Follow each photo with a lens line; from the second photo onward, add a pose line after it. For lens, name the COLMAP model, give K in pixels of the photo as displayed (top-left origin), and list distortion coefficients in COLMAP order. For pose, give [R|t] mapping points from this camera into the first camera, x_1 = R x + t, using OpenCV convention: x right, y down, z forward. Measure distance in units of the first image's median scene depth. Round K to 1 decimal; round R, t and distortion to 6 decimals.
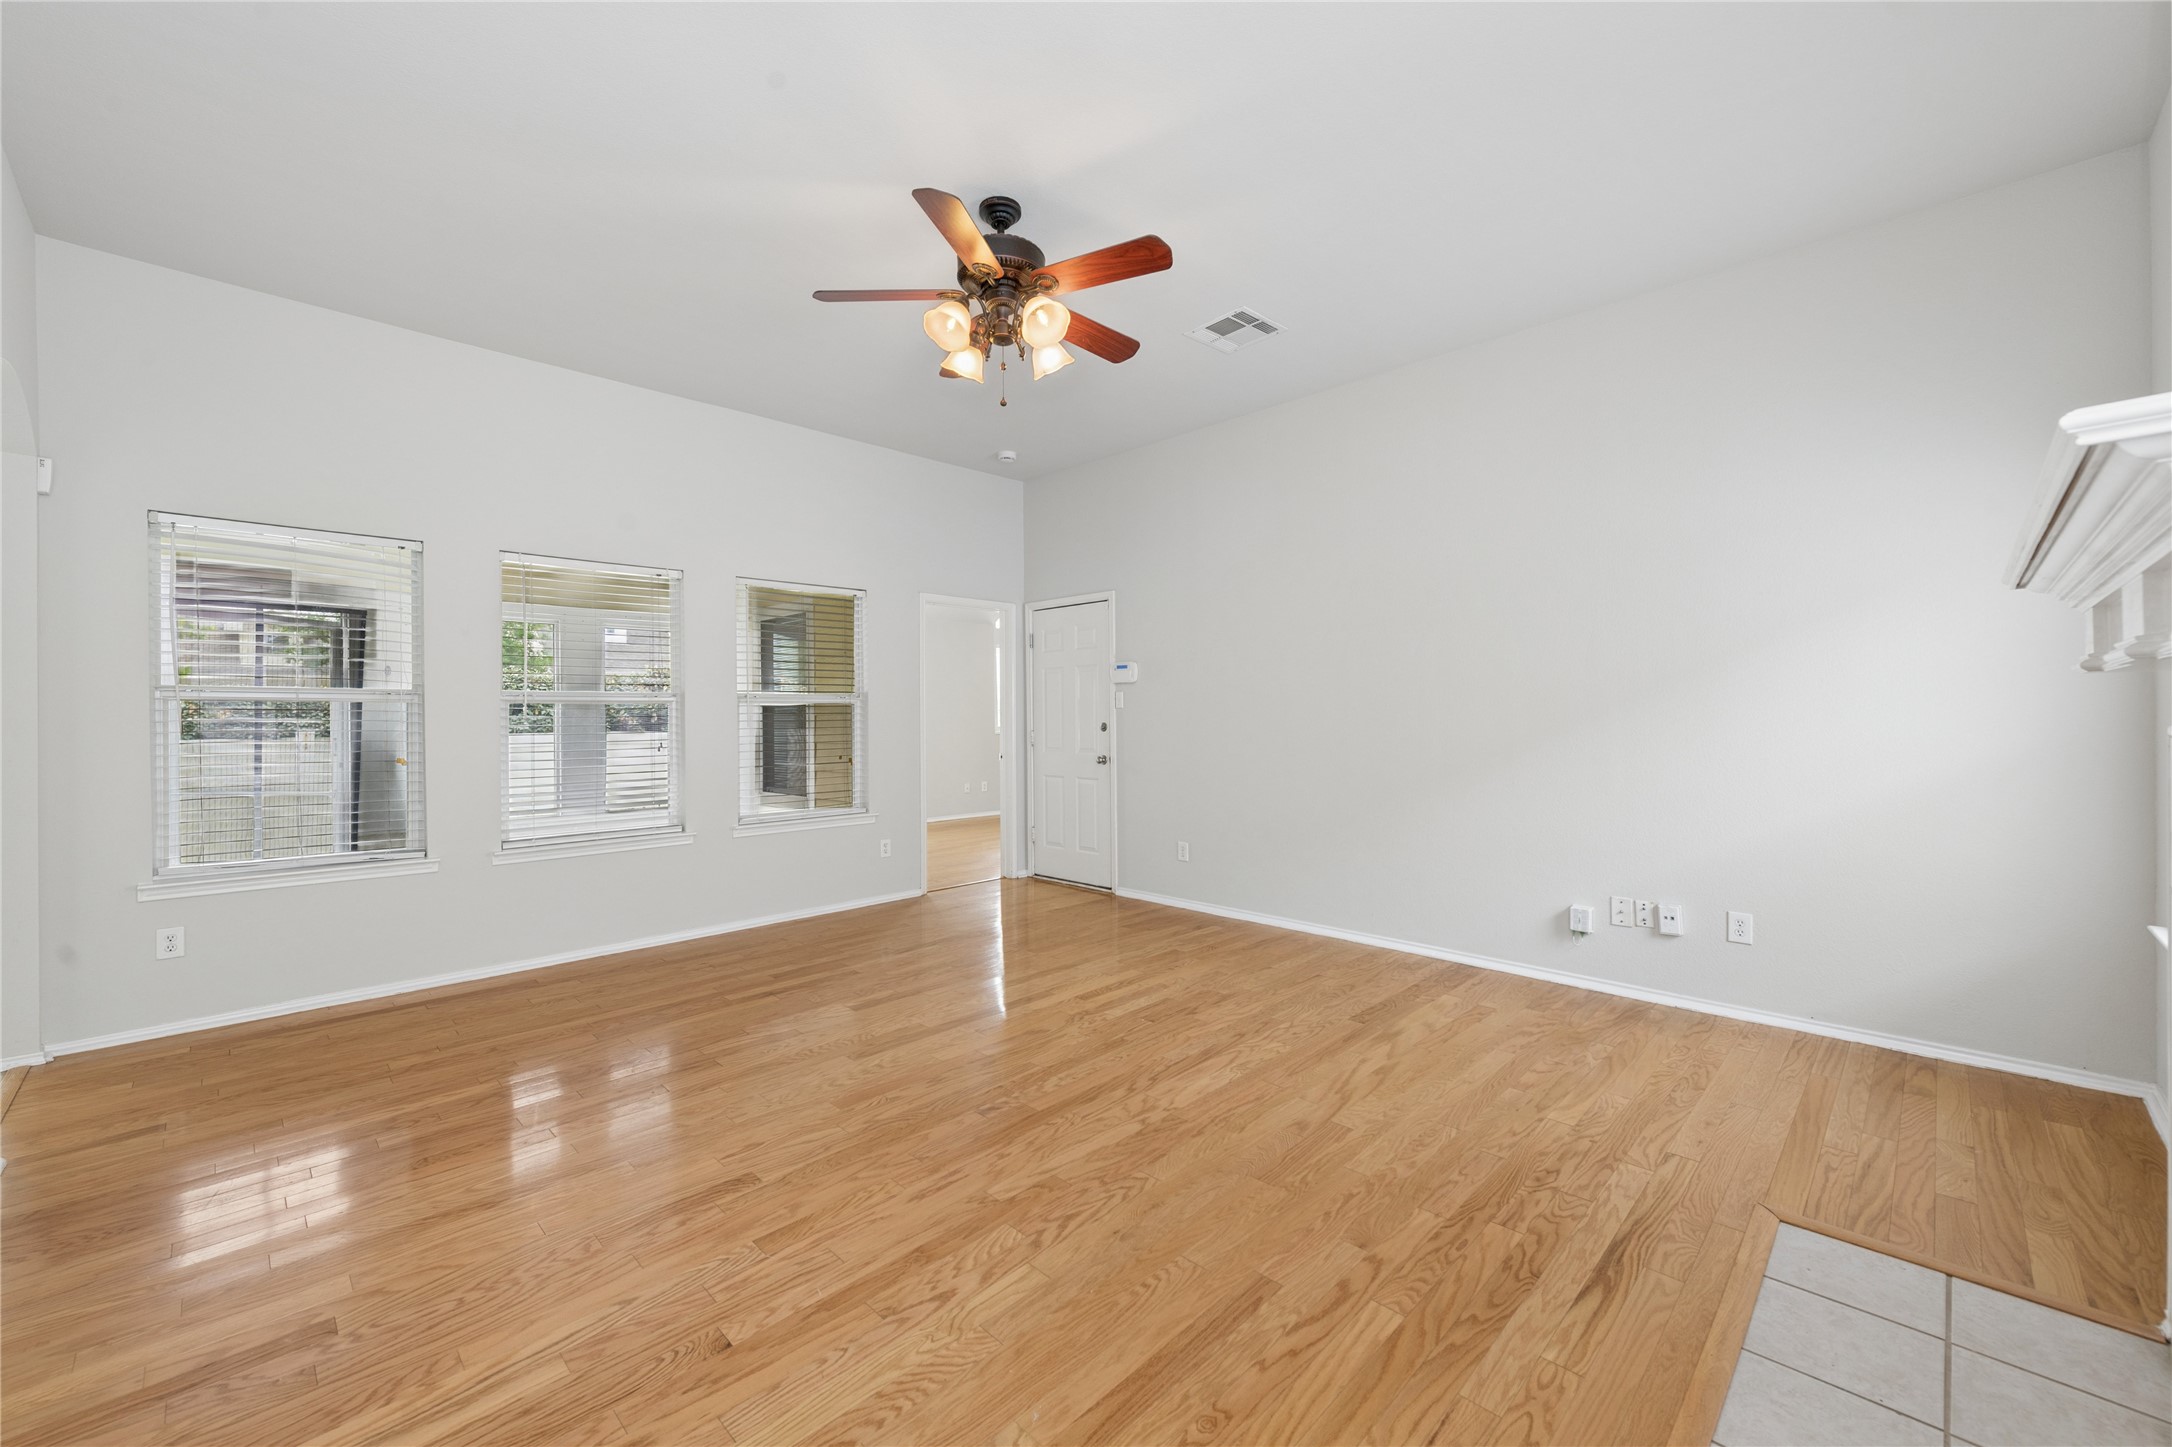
lens RADIAL K [[859.0, 0, 1086.0], [0, 859.0, 723.5], [0, 0, 1]] dist [0.016898, -0.005135]
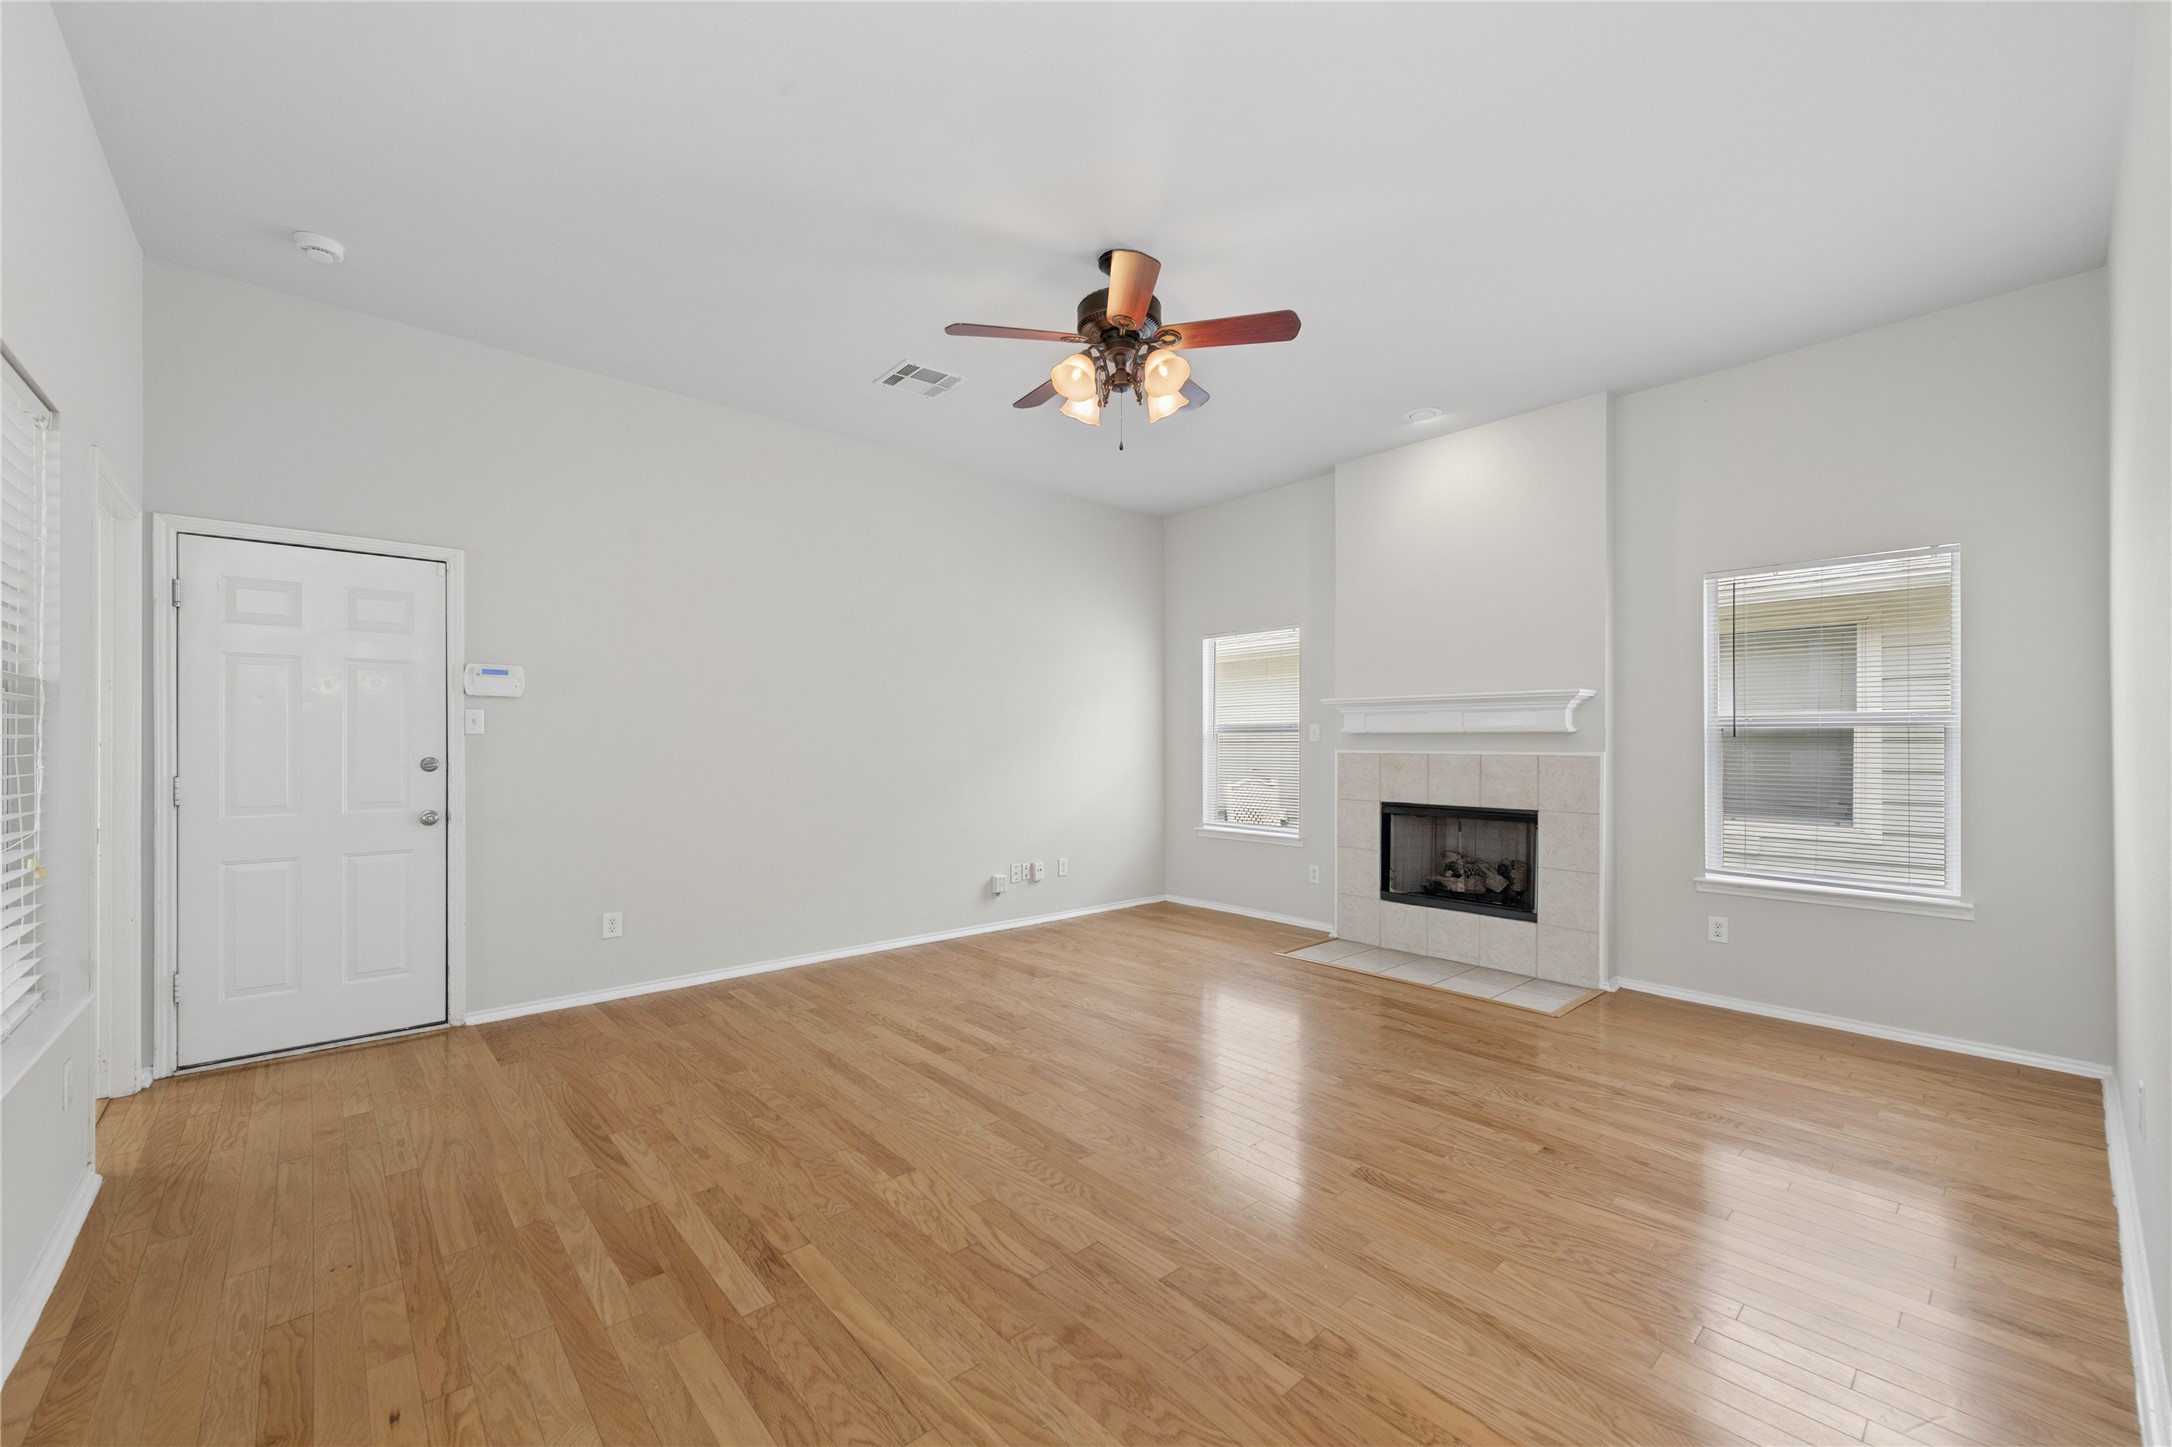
lens RADIAL K [[854.0, 0, 1089.8], [0, 854.0, 738.0], [0, 0, 1]] dist [0.017058, -0.006485]
pose [[0.056305, 0.013422, 0.998323, -0.949461], [0.010890, 0.999842, -0.014057, -0.001760], [-0.998354, 0.011663, 0.056150, 0.814260]]
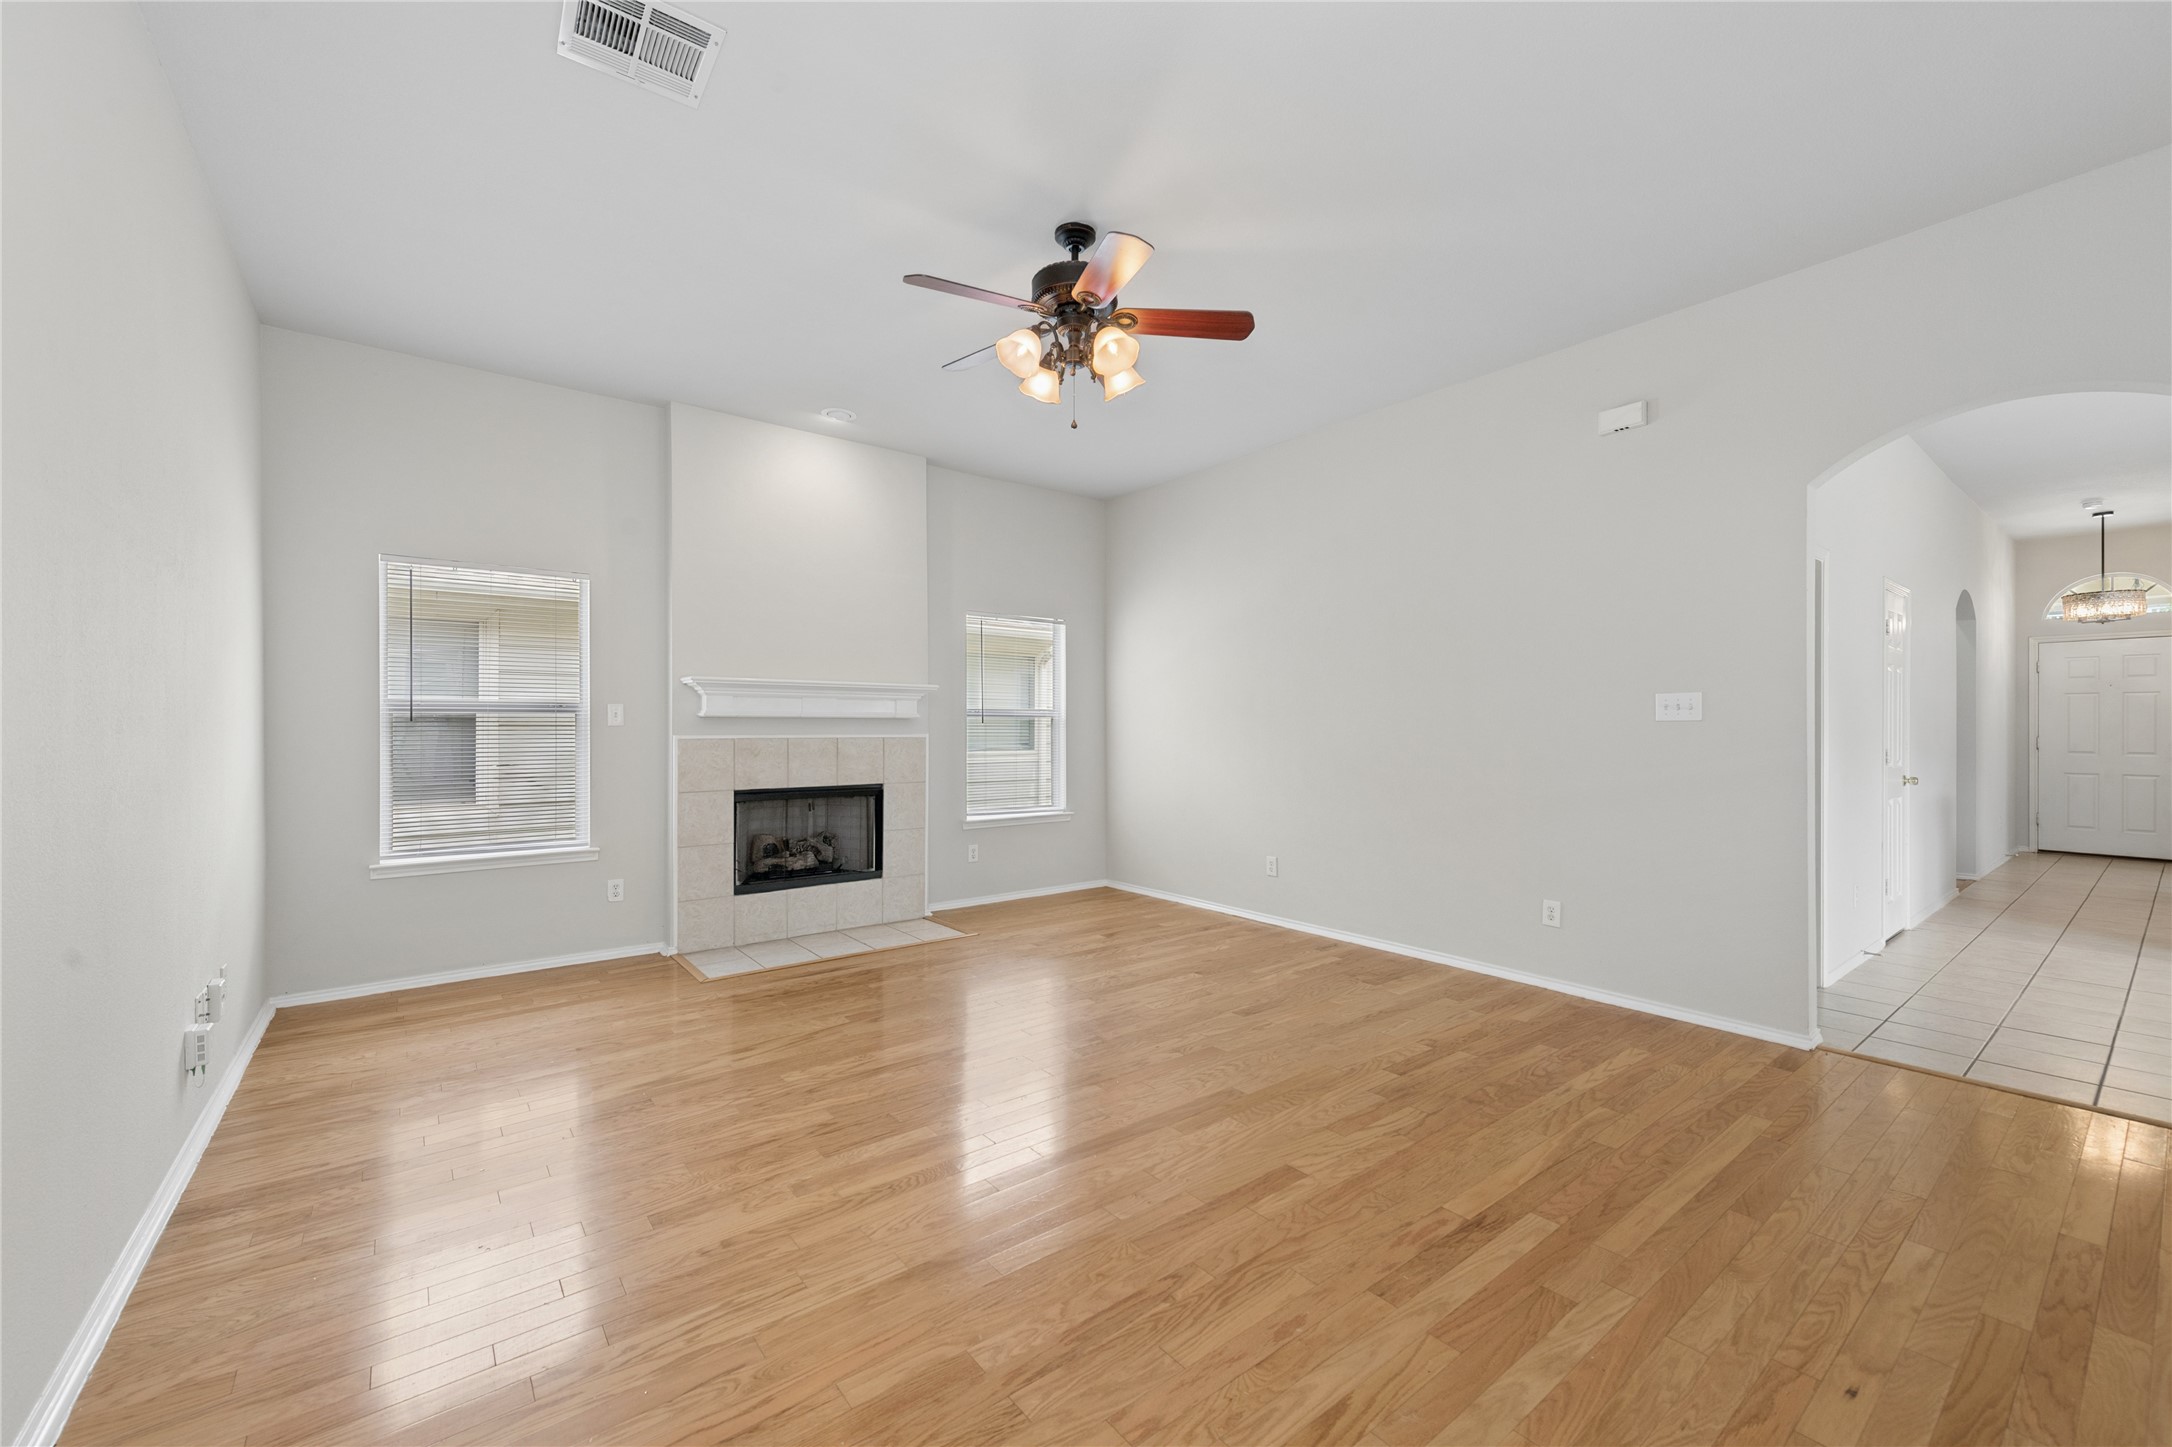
lens RADIAL K [[859.0, 0, 1086.0], [0, 859.0, 723.5], [0, 0, 1]] dist [0.016898, -0.005135]
pose [[-0.992013, 0.008162, 0.125873, -0.197896], [0.009122, 0.999934, 0.007048, -0.019240], [-0.125807, 0.008140, -0.992021, 1.684120]]
